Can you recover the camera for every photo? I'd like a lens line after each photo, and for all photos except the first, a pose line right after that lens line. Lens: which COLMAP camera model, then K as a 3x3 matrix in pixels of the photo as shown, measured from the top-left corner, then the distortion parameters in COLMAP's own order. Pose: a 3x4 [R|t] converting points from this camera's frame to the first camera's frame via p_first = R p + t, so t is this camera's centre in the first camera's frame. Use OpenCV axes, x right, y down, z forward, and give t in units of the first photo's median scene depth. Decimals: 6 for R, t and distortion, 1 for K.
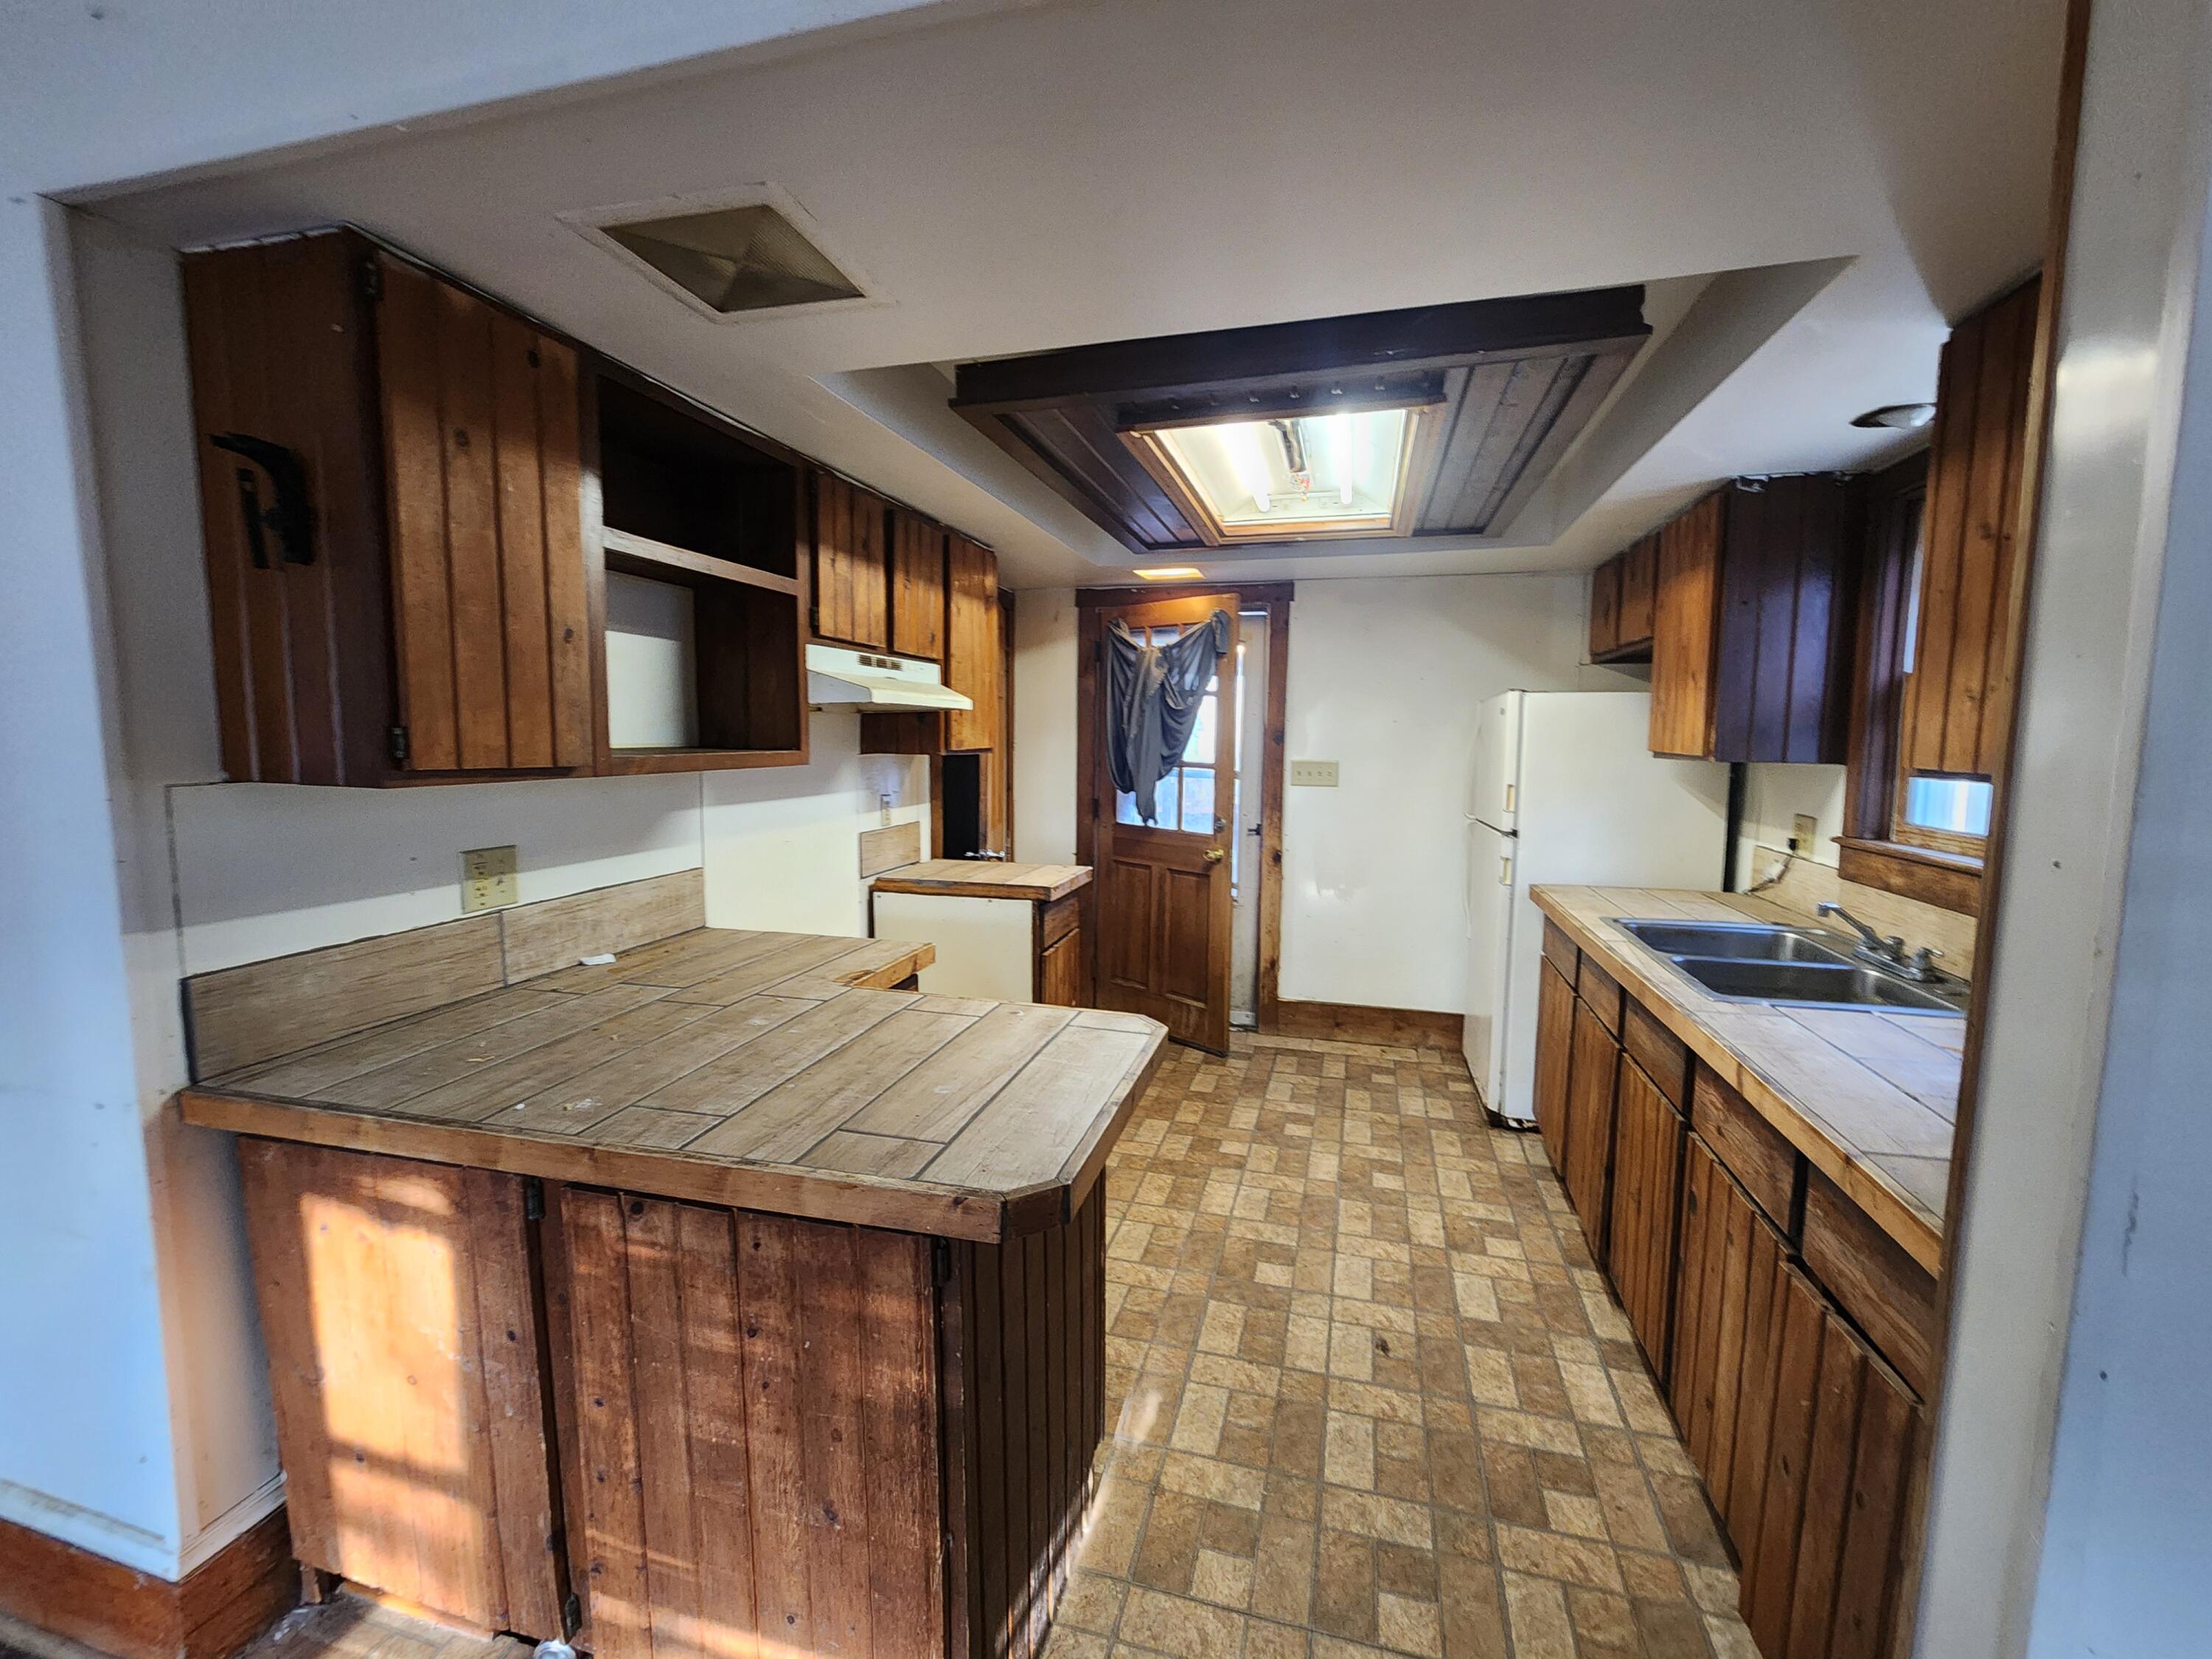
lens RADIAL K [[913.5, 0, 1109.5], [0, 913.5, 826.9], [0, 0, 1]] dist [0.001404, -0.000367]
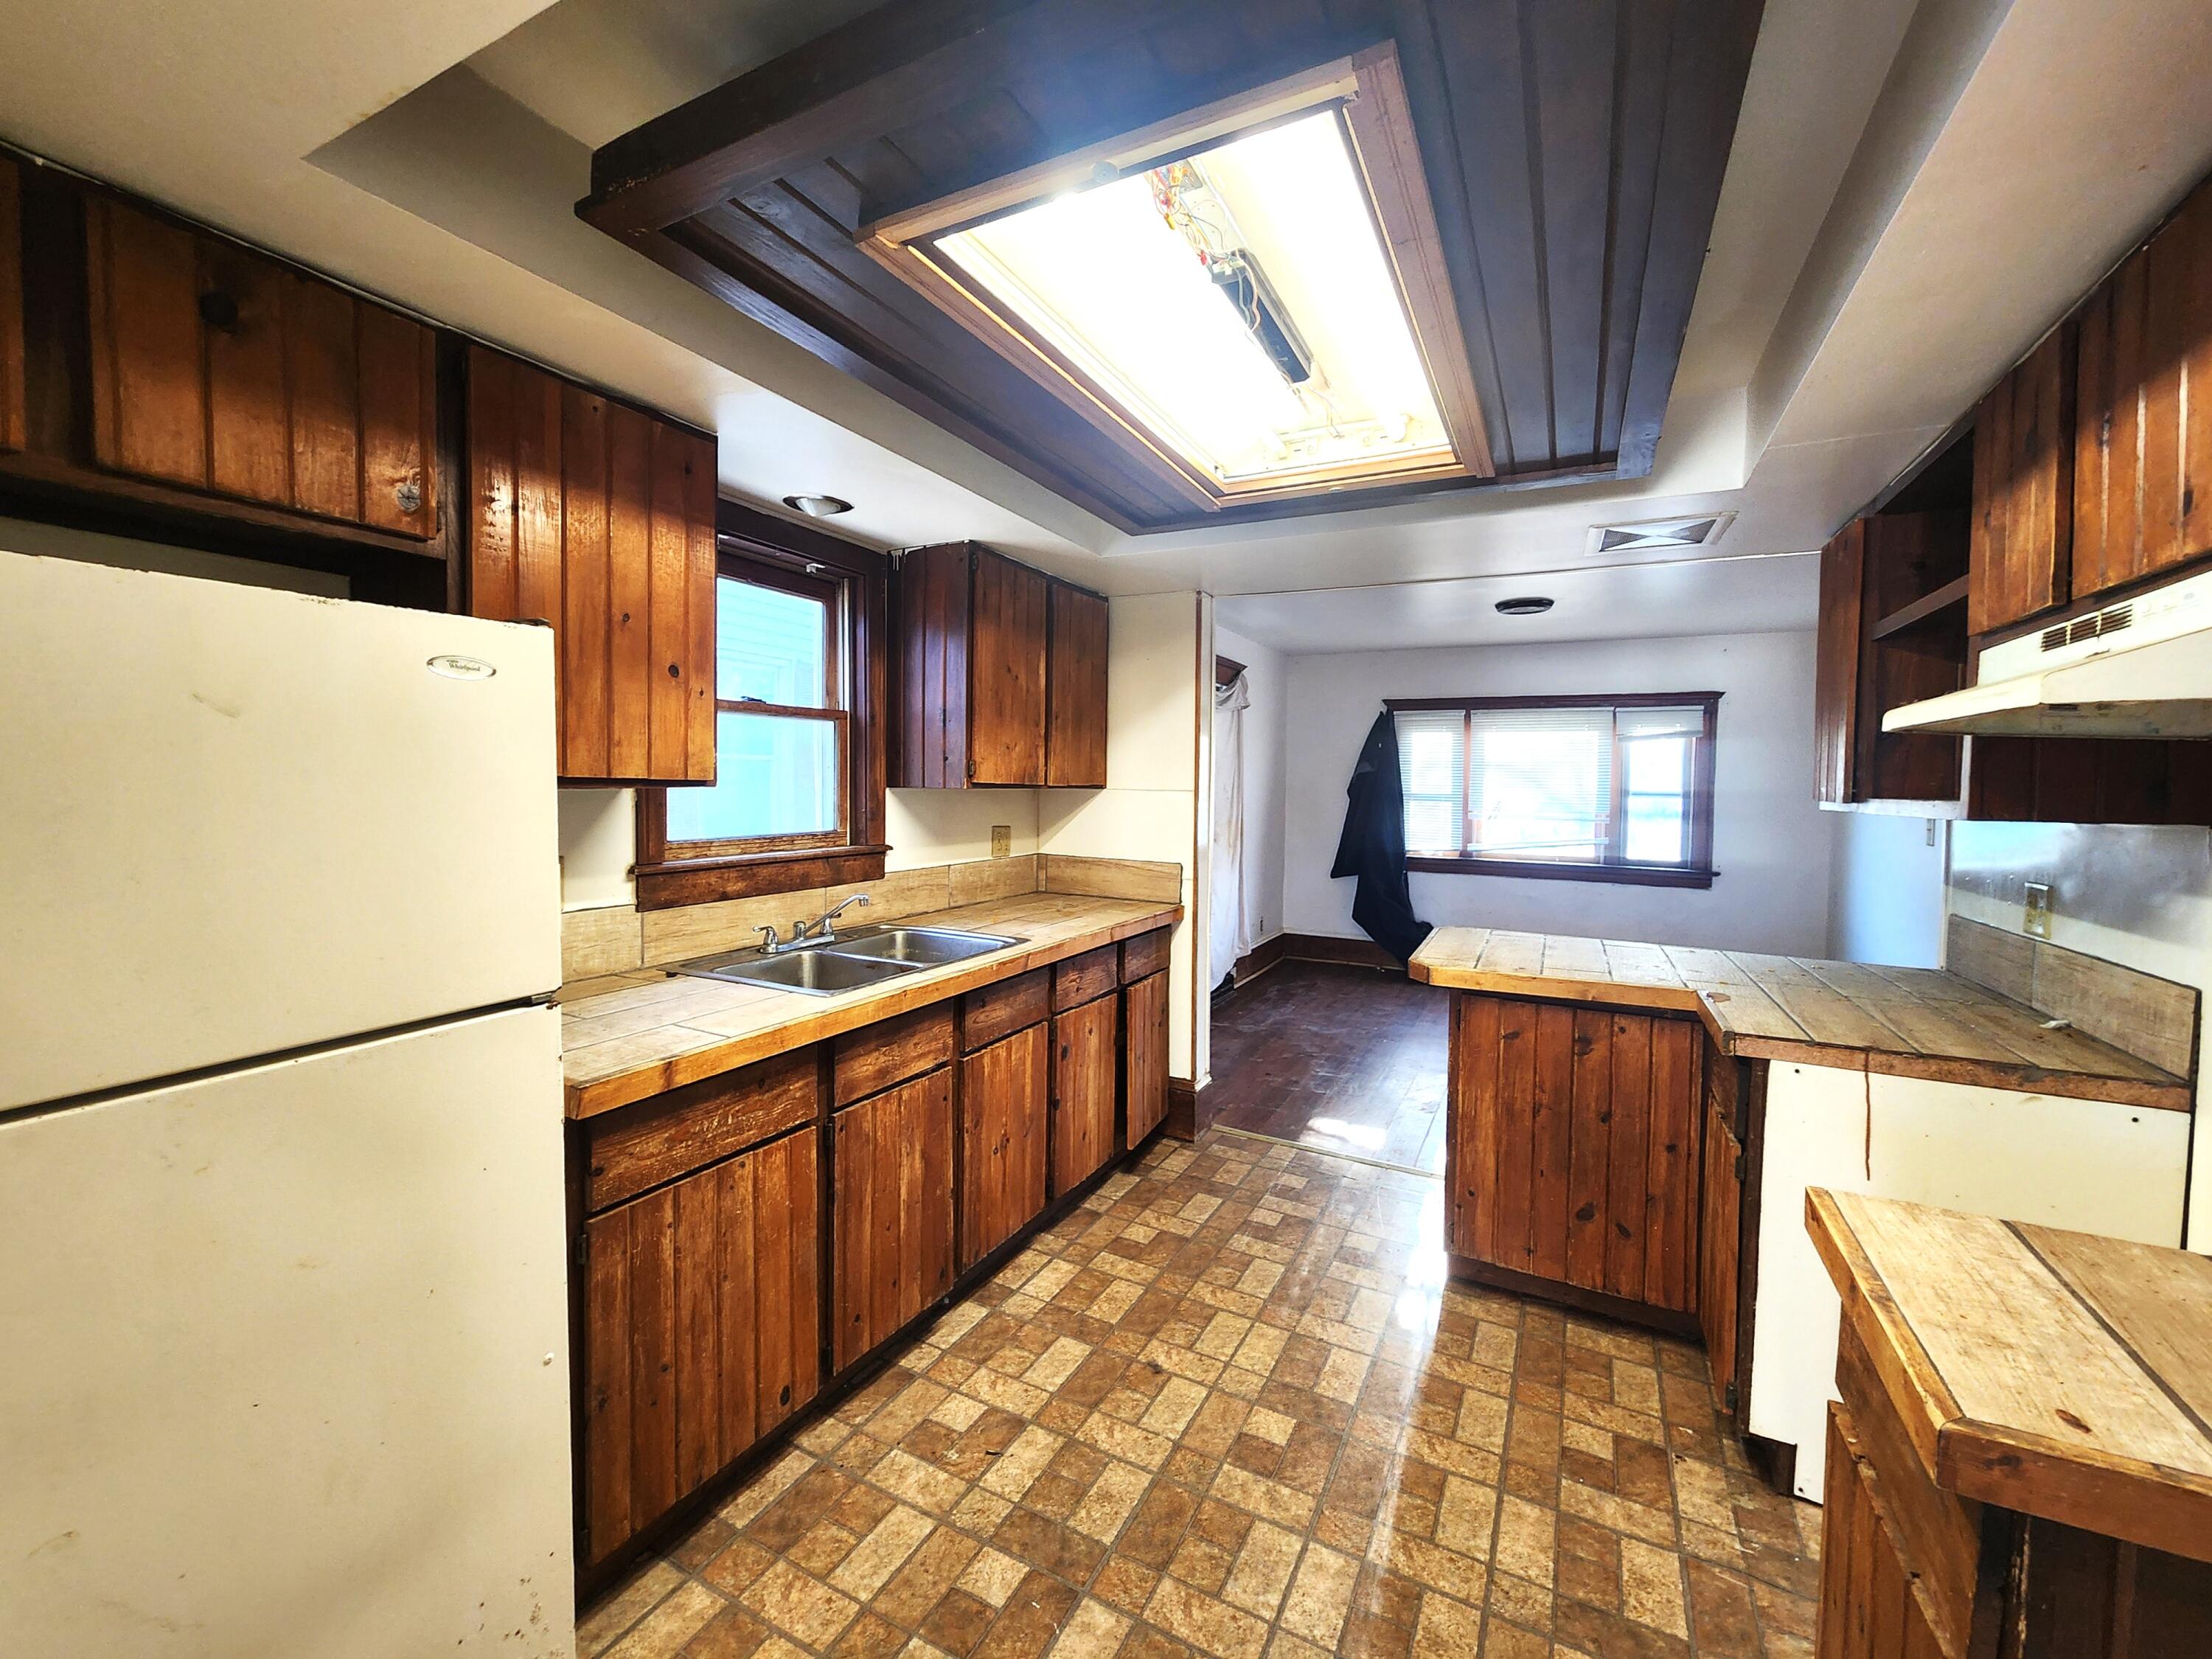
lens RADIAL K [[913.5, 0, 1100.0], [0, 913.5, 816.9], [0, 0, 1]] dist [0.001404, -0.000367]
pose [[-0.975687, -0.031490, 0.216894, 0.177343], [-0.000137, 0.989712, 0.143073, -0.173116], [-0.219168, 0.139565, -0.965654, 1.840732]]
